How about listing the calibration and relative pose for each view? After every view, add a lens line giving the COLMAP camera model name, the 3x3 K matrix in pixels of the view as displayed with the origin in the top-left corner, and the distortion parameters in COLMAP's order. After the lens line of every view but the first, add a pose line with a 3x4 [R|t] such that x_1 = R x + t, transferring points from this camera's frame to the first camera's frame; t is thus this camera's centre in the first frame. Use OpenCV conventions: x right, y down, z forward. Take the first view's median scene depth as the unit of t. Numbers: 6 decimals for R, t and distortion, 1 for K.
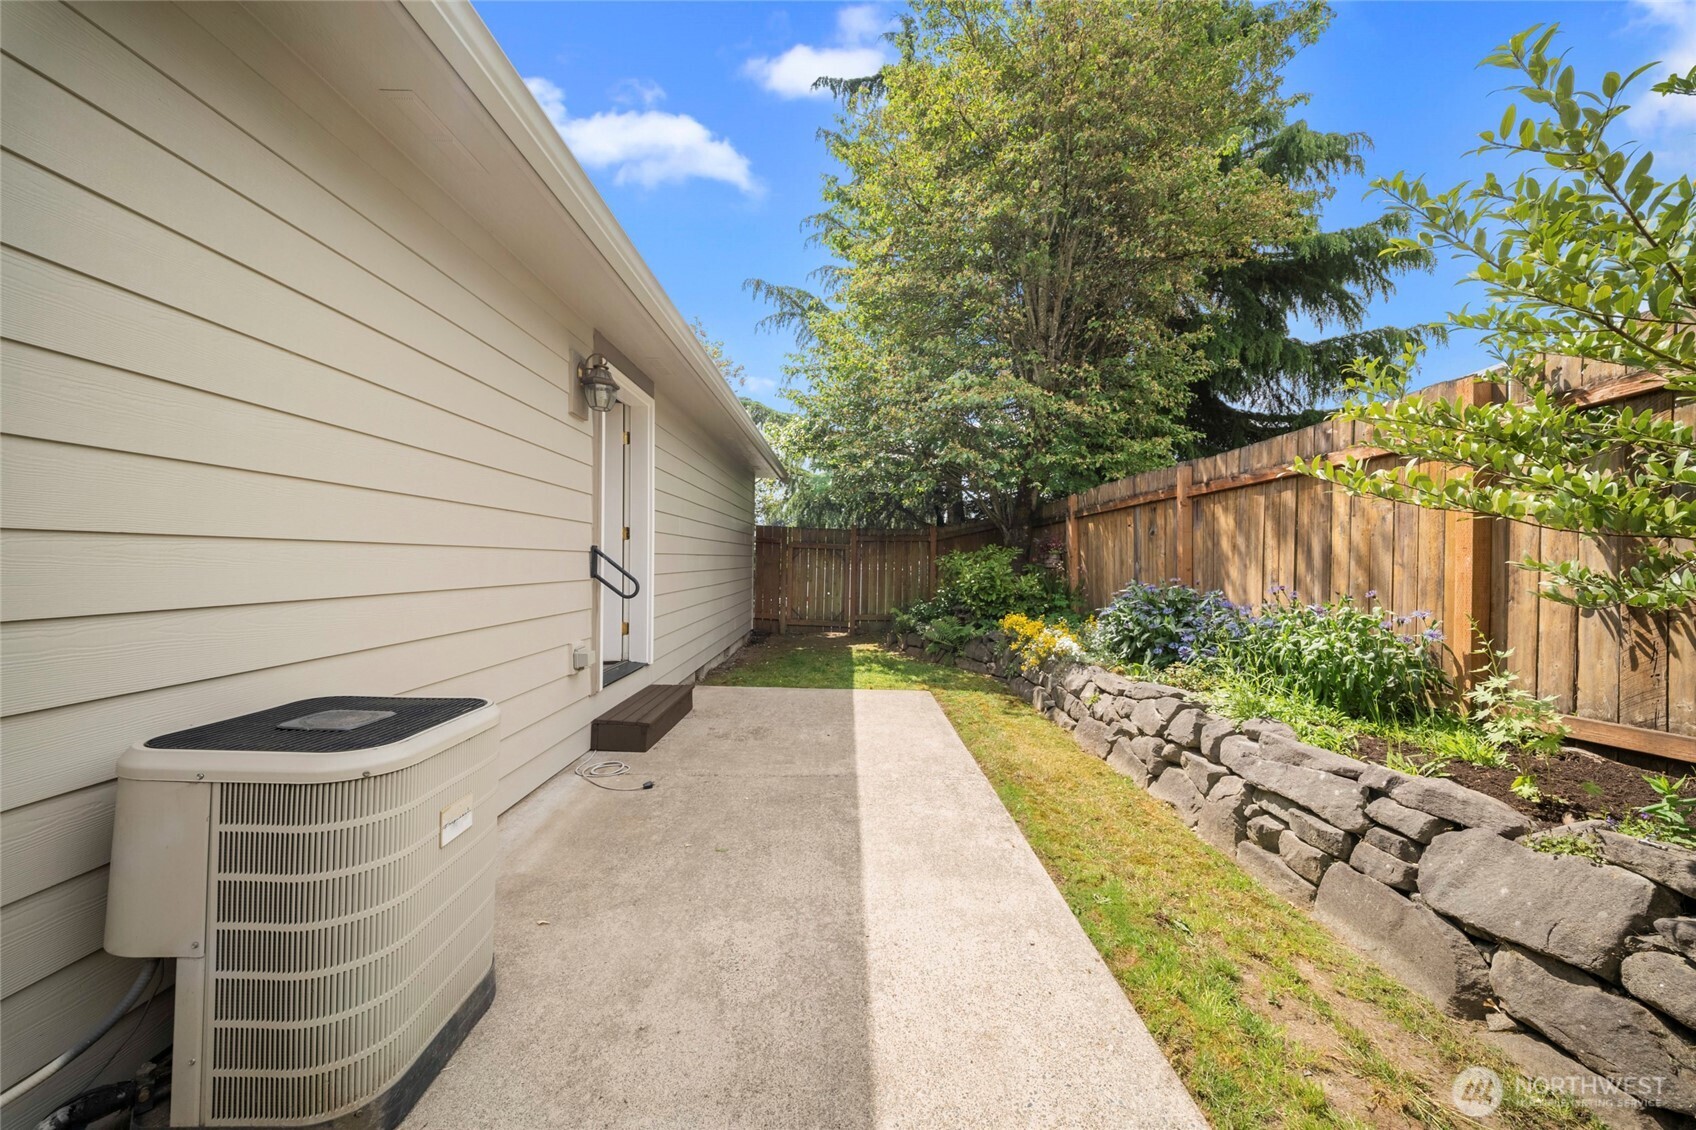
lens RADIAL K [[606.4, 0, 853.7], [0, 606.4, 562.7], [0, 0, 1]] dist [-0.013200, -0.000074]
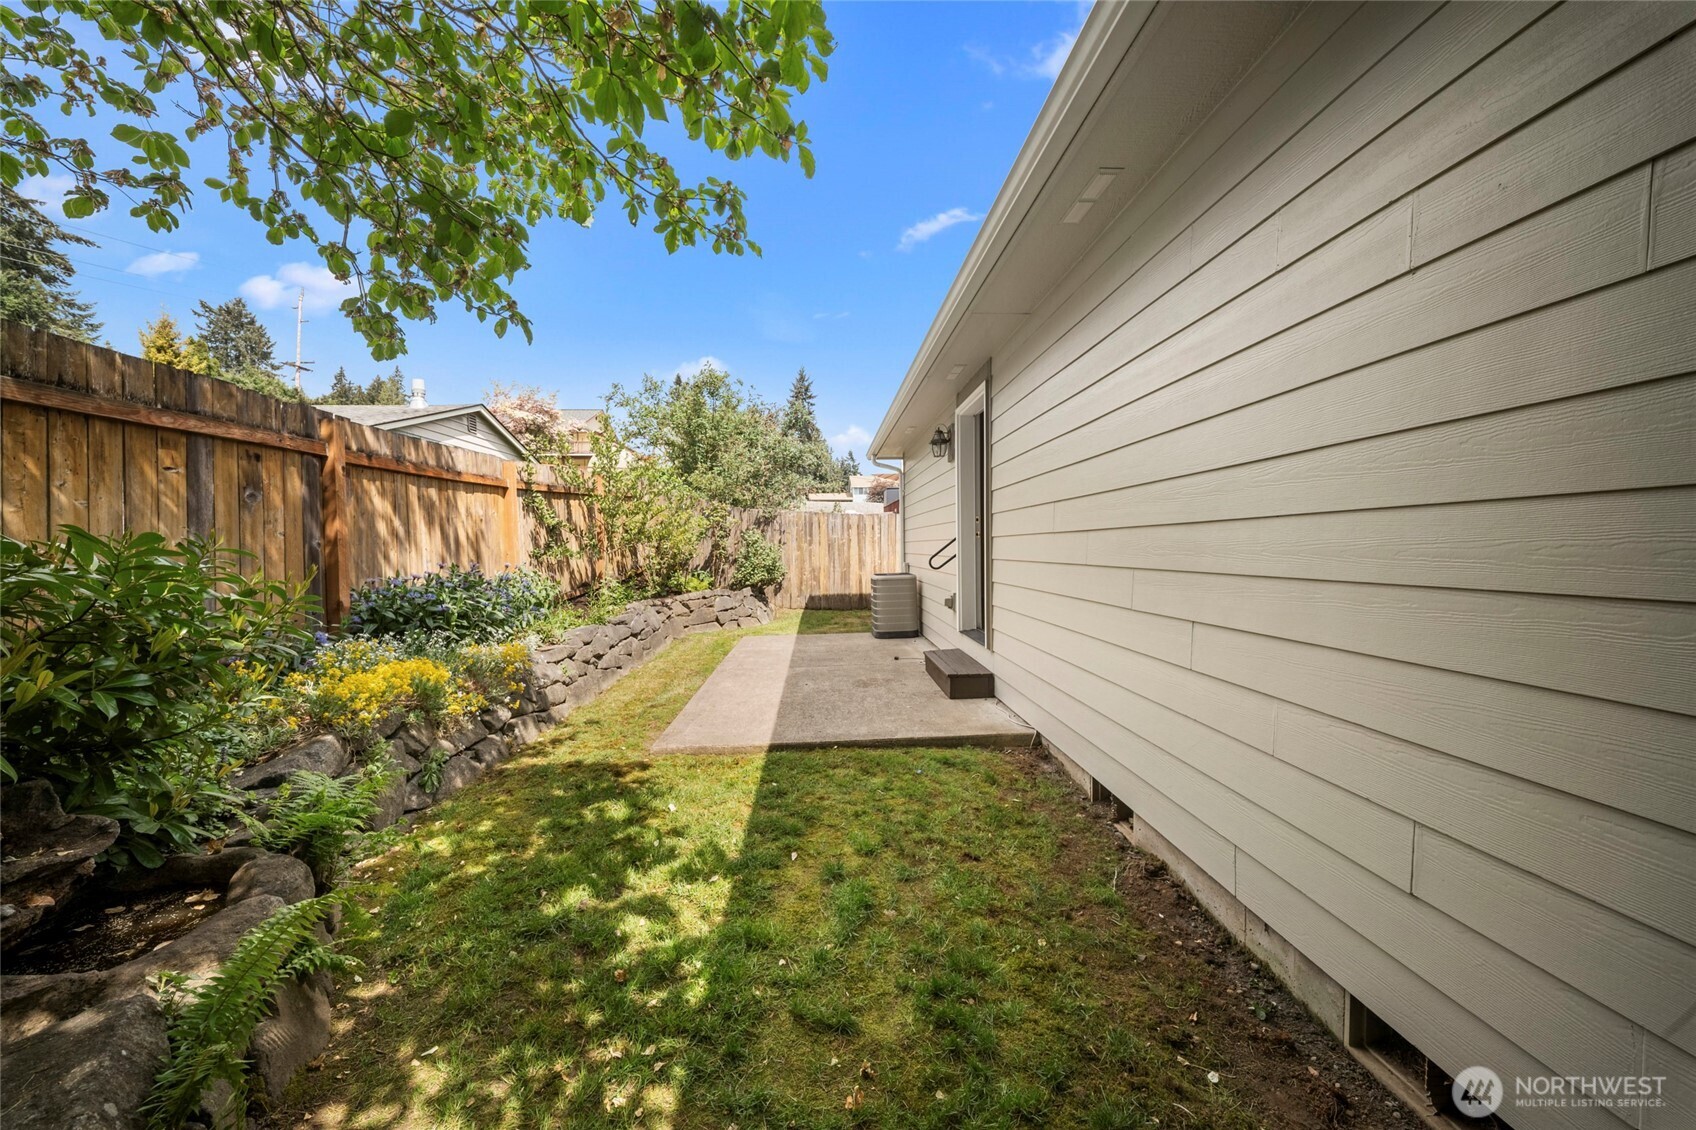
lens RADIAL K [[609.4, 0, 845.1], [0, 609.4, 541.3], [0, 0, 1]] dist [0.000715, -0.000149]
pose [[-0.999369, -0.000155, -0.035523, -0.097925], [0.000023, 0.999987, -0.005023, -0.004578], [0.035523, -0.005021, -0.999356, 2.719324]]
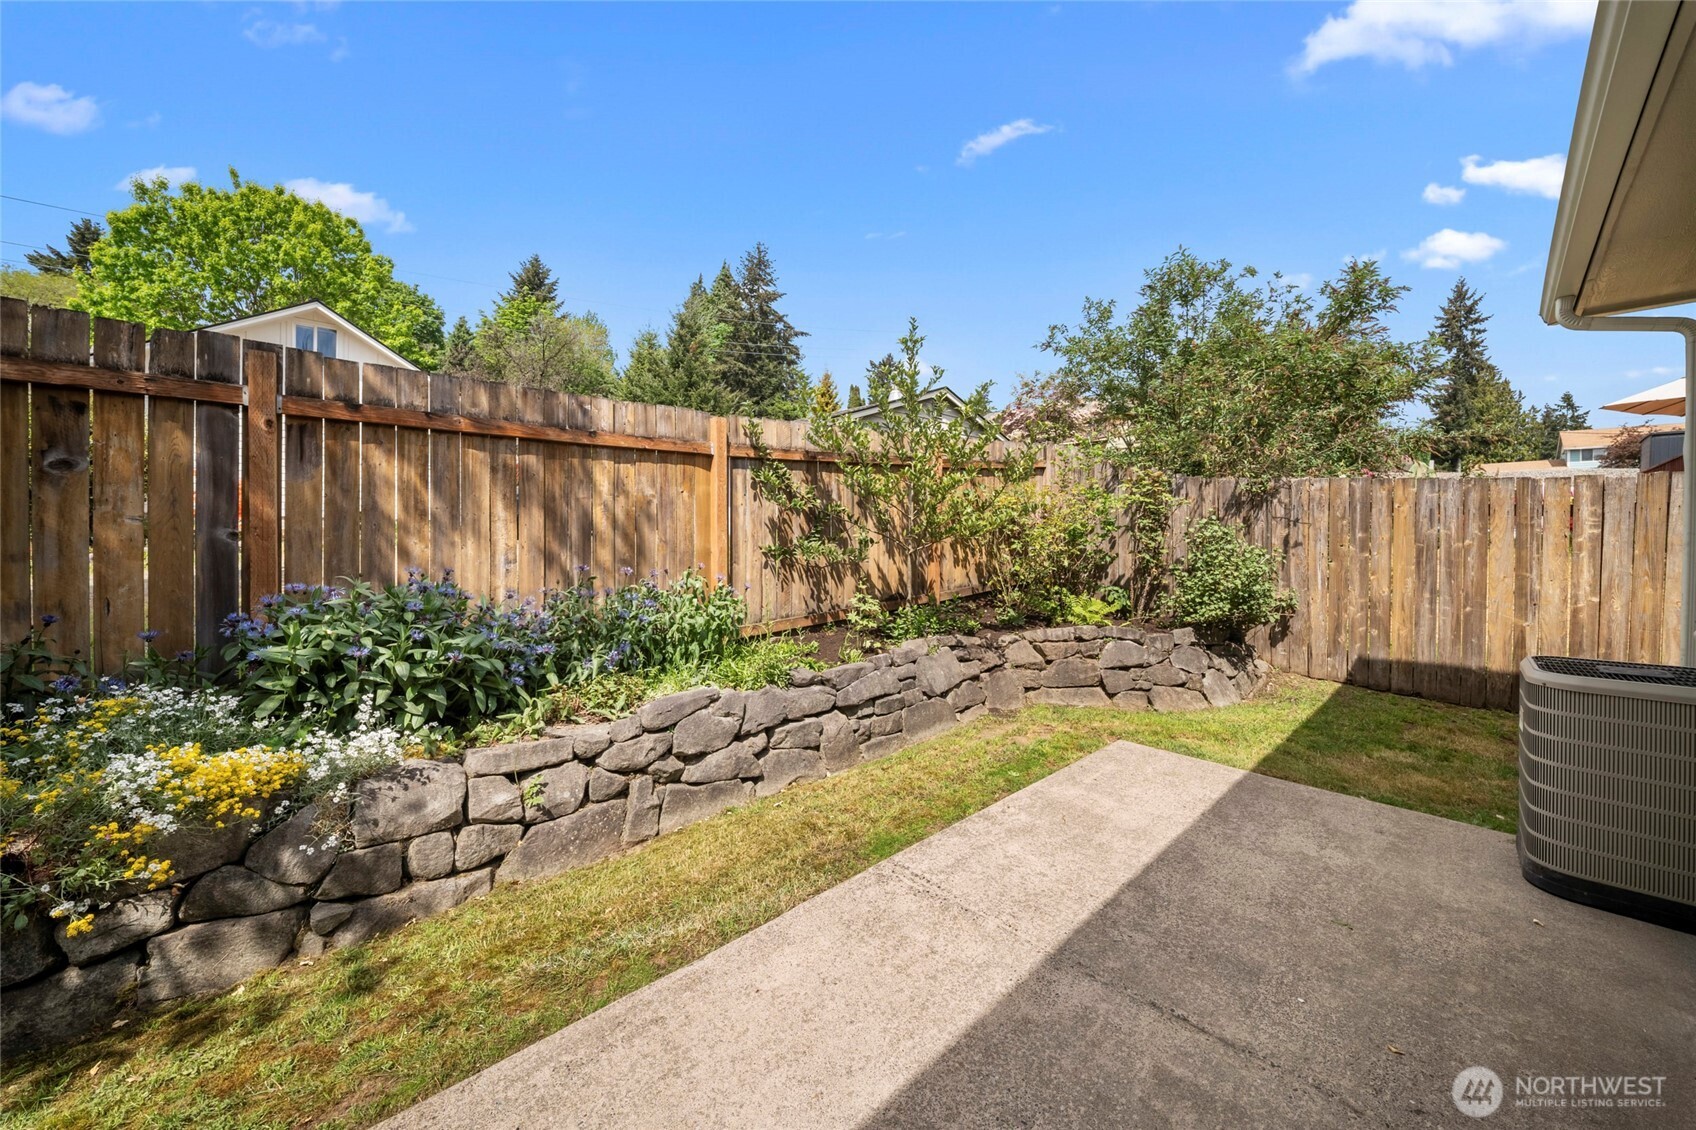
lens RADIAL K [[609.4, 0, 845.1], [0, 609.4, 541.3], [0, 0, 1]] dist [0.000715, -0.000149]
pose [[-0.678389, -0.026228, 0.734234, -0.258958], [-0.018559, 0.999655, 0.018561, -0.025306], [-0.734468, -0.001035, -0.678642, 1.498755]]
